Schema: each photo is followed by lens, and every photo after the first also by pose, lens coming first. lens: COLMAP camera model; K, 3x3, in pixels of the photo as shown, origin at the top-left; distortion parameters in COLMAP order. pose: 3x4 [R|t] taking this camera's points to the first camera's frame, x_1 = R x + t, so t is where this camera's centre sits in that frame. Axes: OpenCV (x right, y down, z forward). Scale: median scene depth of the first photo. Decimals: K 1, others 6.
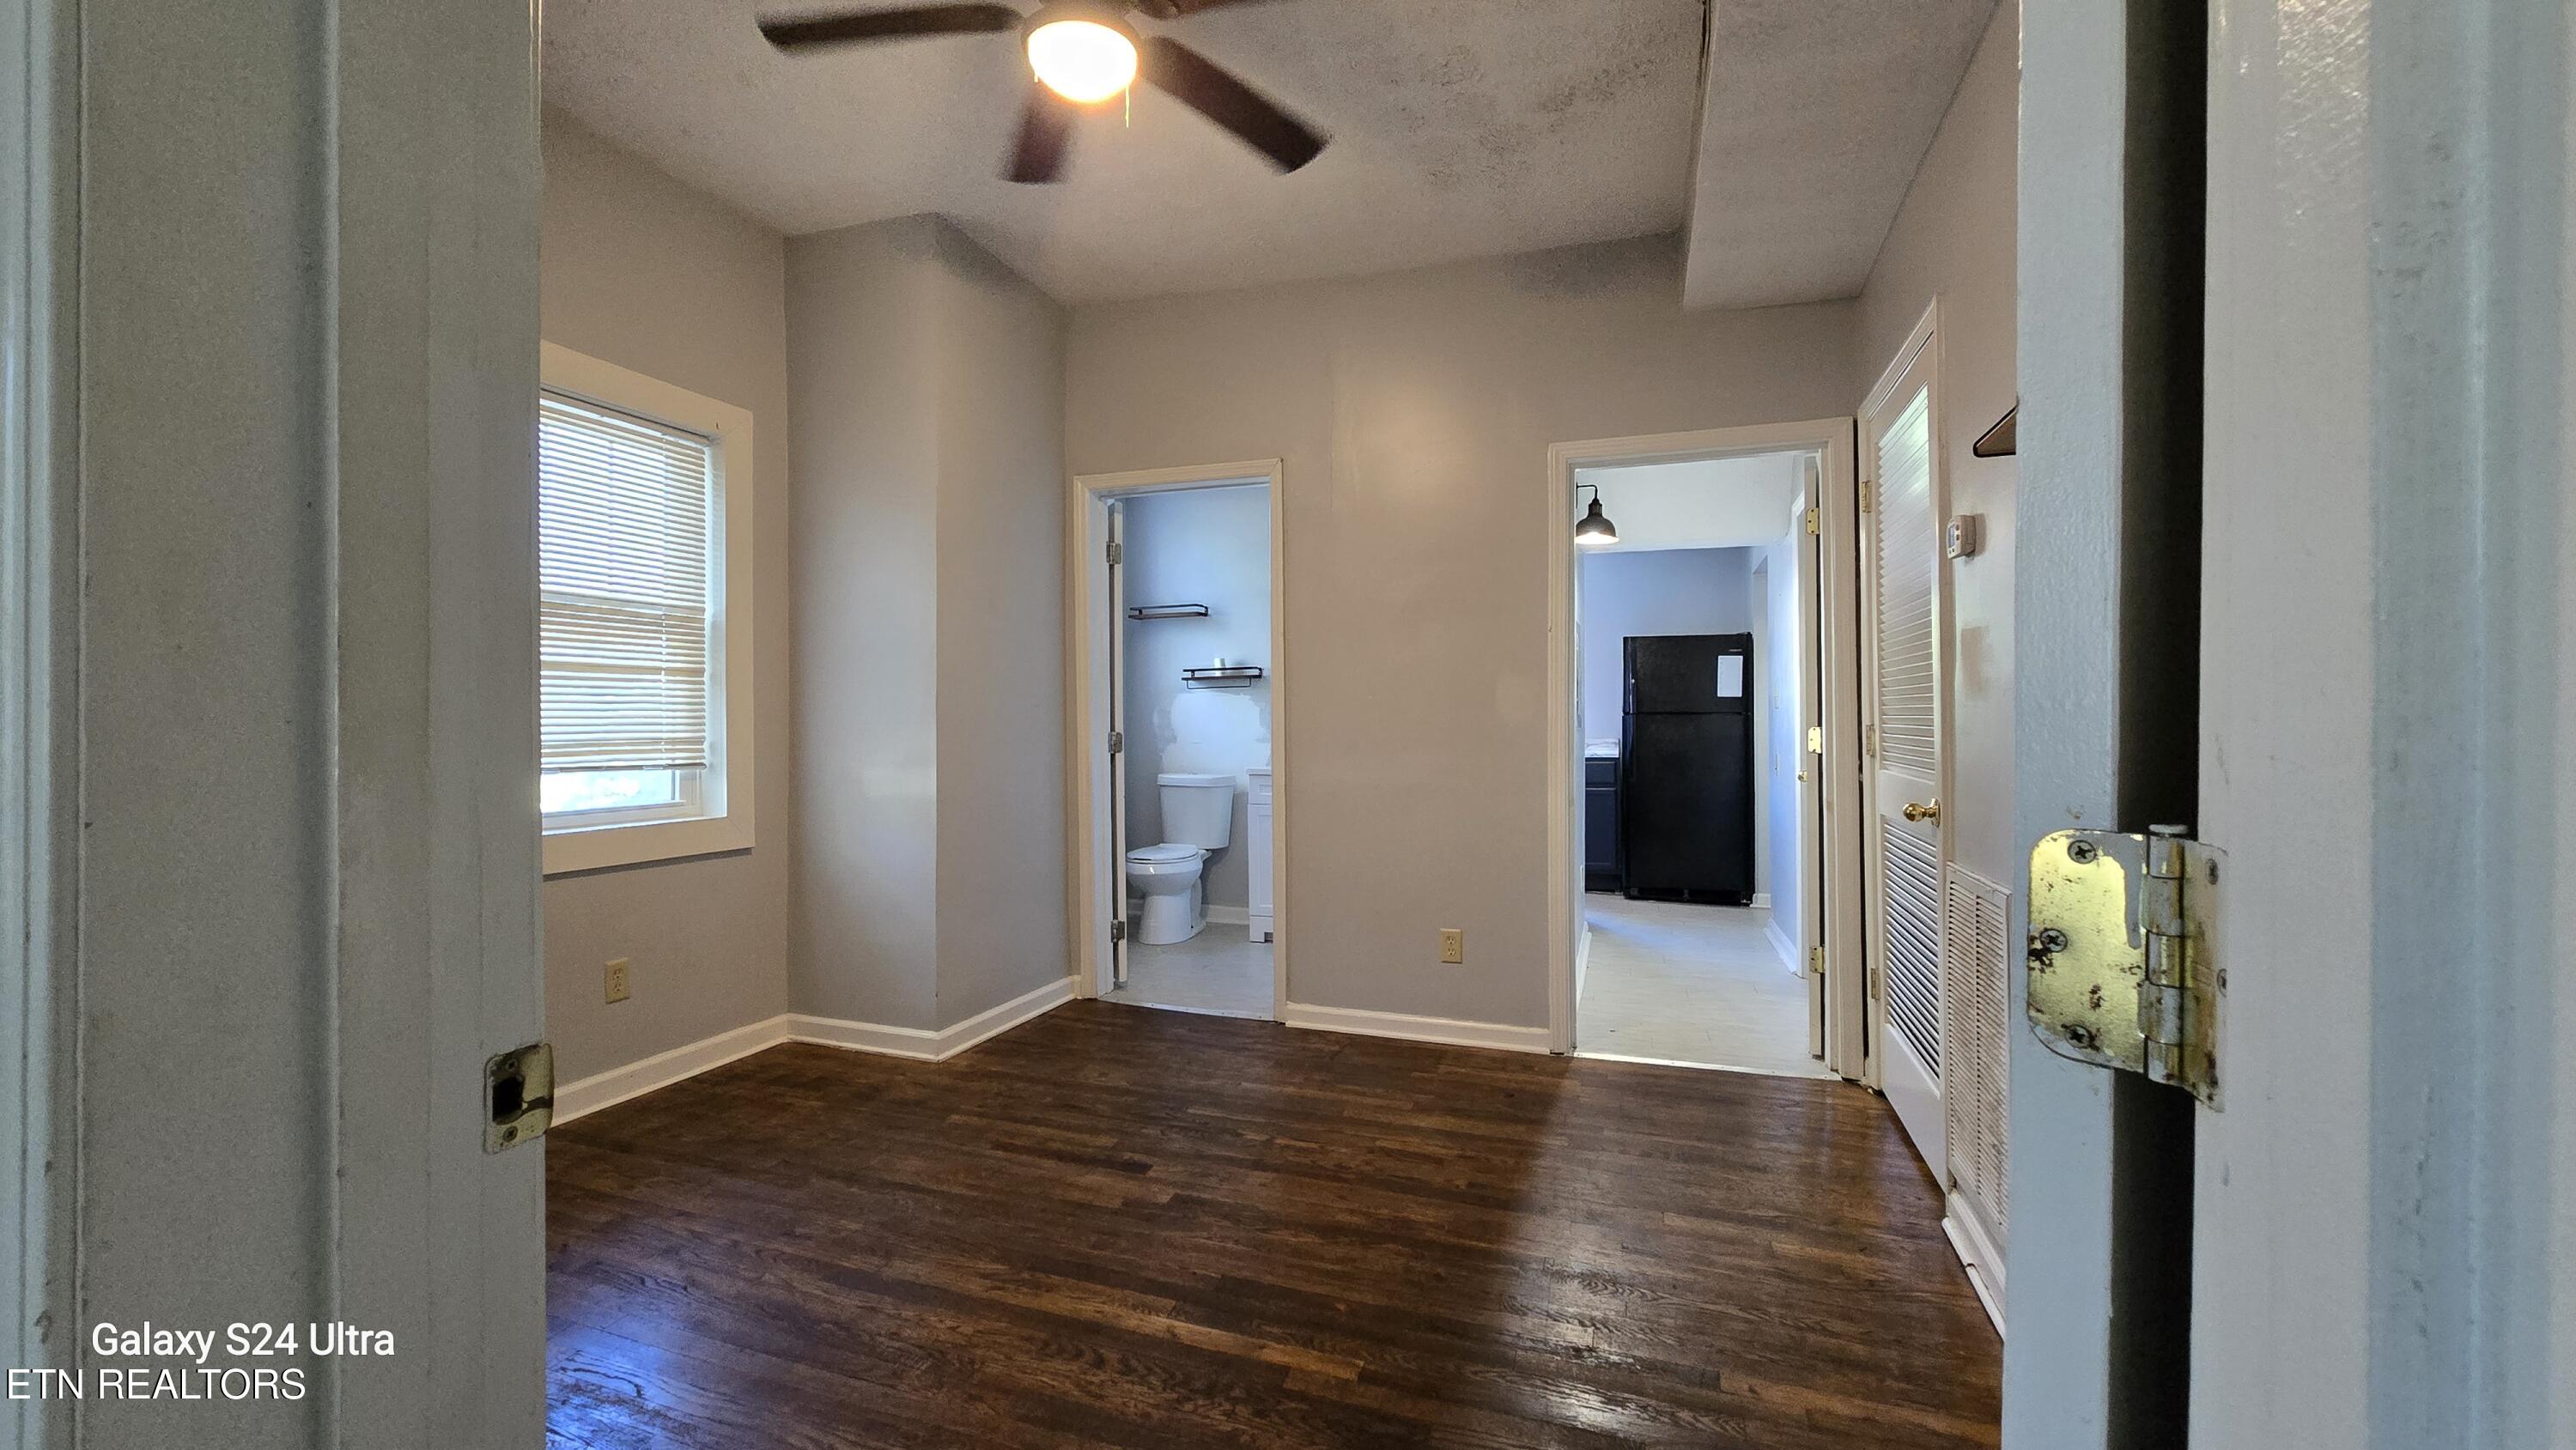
lens RADIAL K [[1024.2, 0, 1275.6], [0, 1024.2, 717.3], [0, 0, 1]] dist [0.002555, 0.000069]
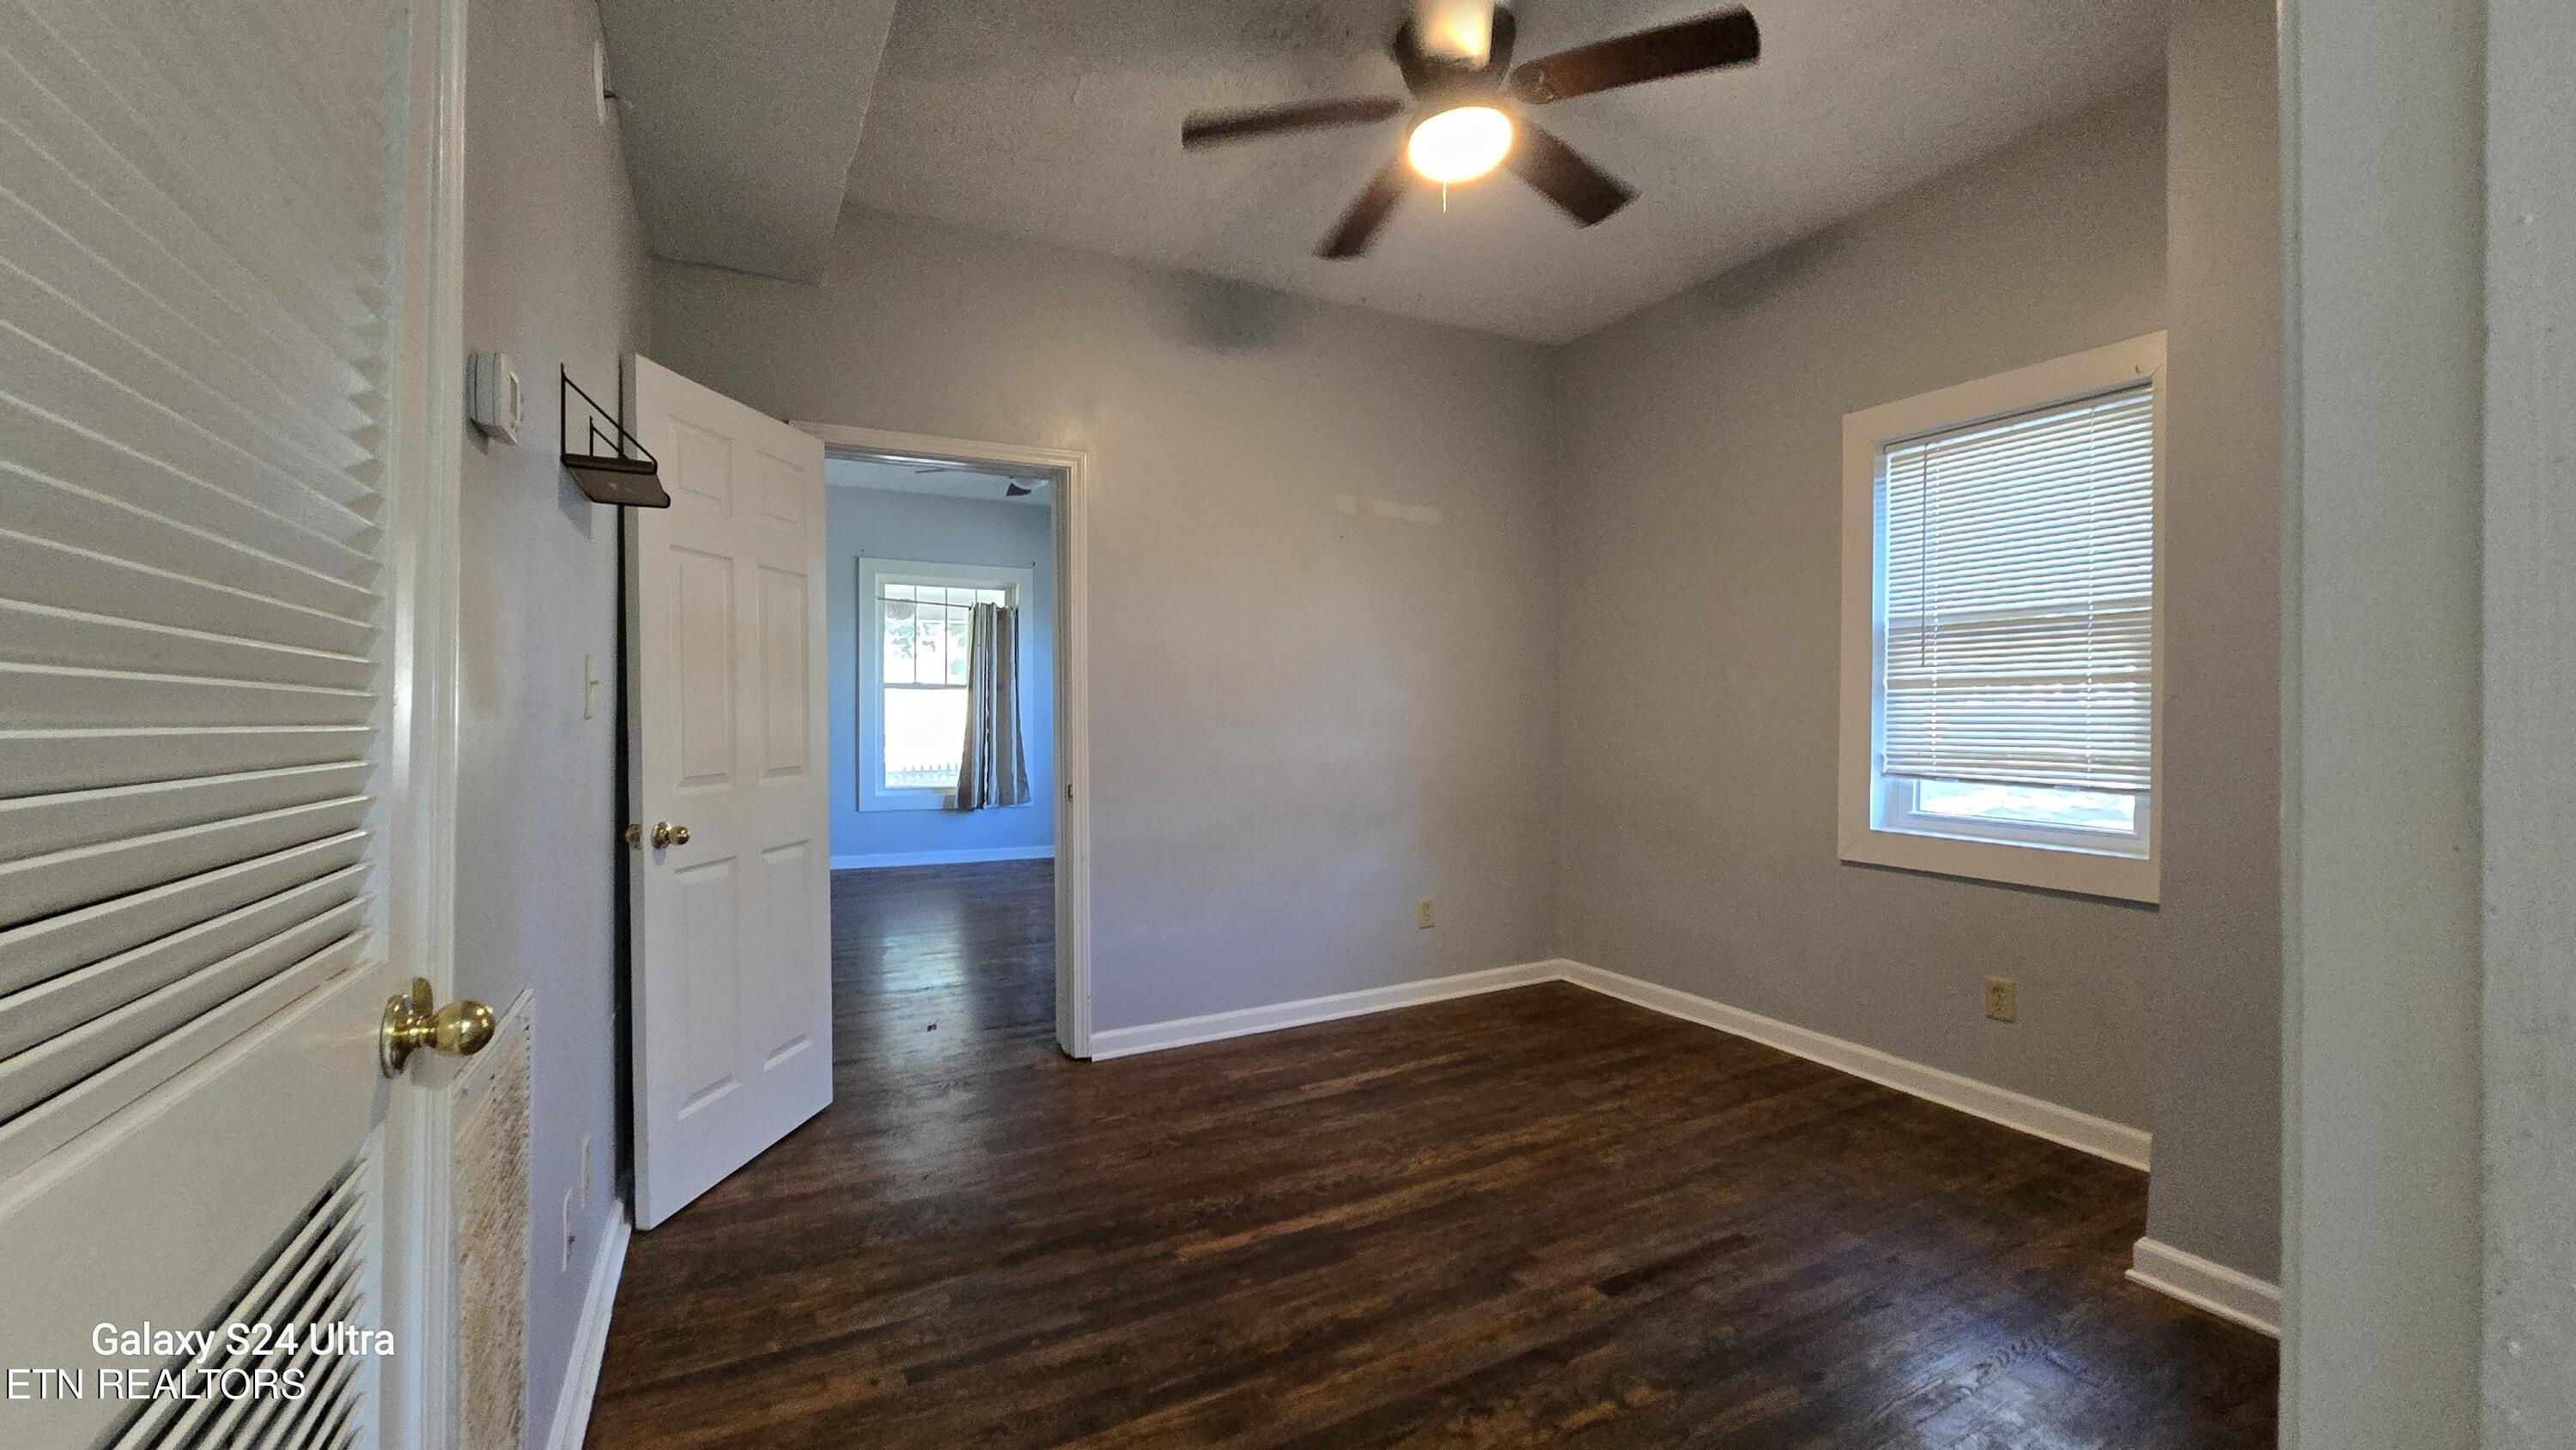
lens RADIAL K [[1024.2, 0, 1273.9], [0, 1024.2, 714.9], [0, 0, 1]] dist [0.002555, 0.000069]
pose [[-0.671820, -0.003300, -0.740707, 0.675290], [-0.001510, 0.999994, -0.003085, -0.013819], [0.740713, -0.000954, -0.671821, 1.397761]]
